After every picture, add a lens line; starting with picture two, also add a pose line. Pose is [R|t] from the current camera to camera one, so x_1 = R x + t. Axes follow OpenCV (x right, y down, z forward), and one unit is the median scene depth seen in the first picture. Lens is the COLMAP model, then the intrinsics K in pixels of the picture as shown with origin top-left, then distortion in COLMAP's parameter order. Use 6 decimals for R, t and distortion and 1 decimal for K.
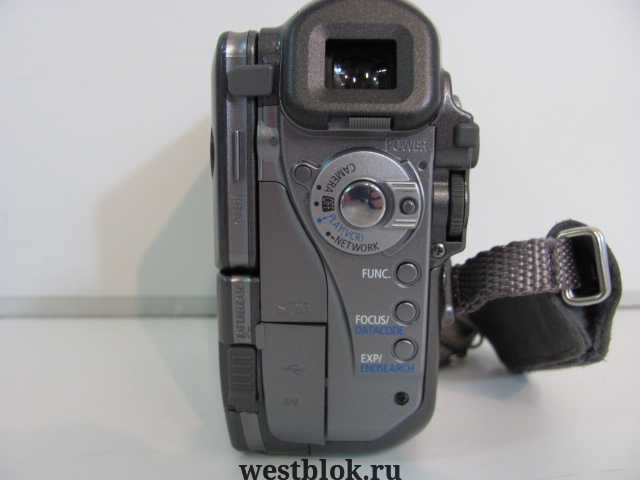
lens RADIAL K [[690.2, 0, 320.0], [0, 690.2, 240.0], [0, 0, 1]] dist [-0.235919, 0.042661]
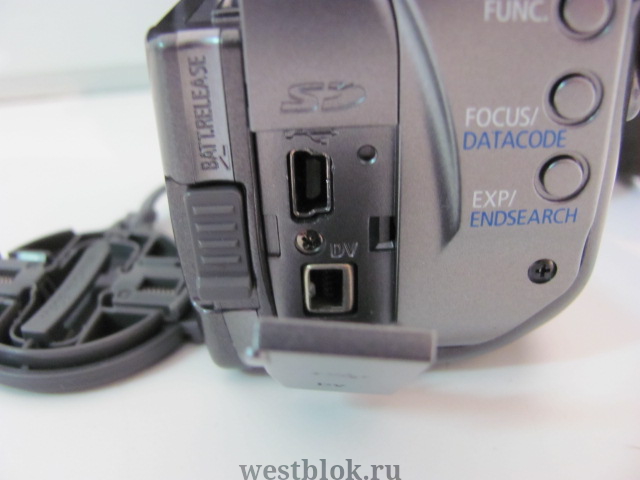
lens RADIAL K [[690.2, 0, 320.0], [0, 690.2, 240.0], [0, 0, 1]] dist [-0.235919, 0.042661]
pose [[0.997966, -0.061215, 0.017809, -0.054123], [0.052498, 0.947561, 0.315234, 0.048159], [-0.036172, -0.313658, 0.948847, 0.566497]]
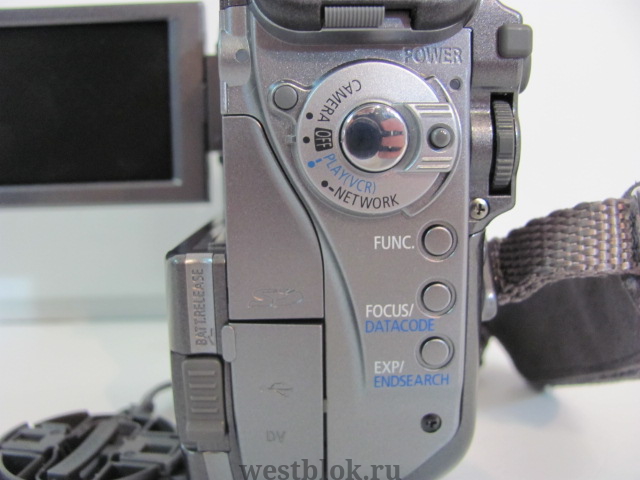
lens RADIAL K [[690.2, 0, 320.0], [0, 690.2, 240.0], [0, 0, 1]] dist [-0.235919, 0.042661]
pose [[0.998314, -0.028167, 0.050759, -0.027599], [0.030687, 0.998300, -0.049561, 0.077136], [-0.049277, 0.051035, 0.997480, 0.306414]]
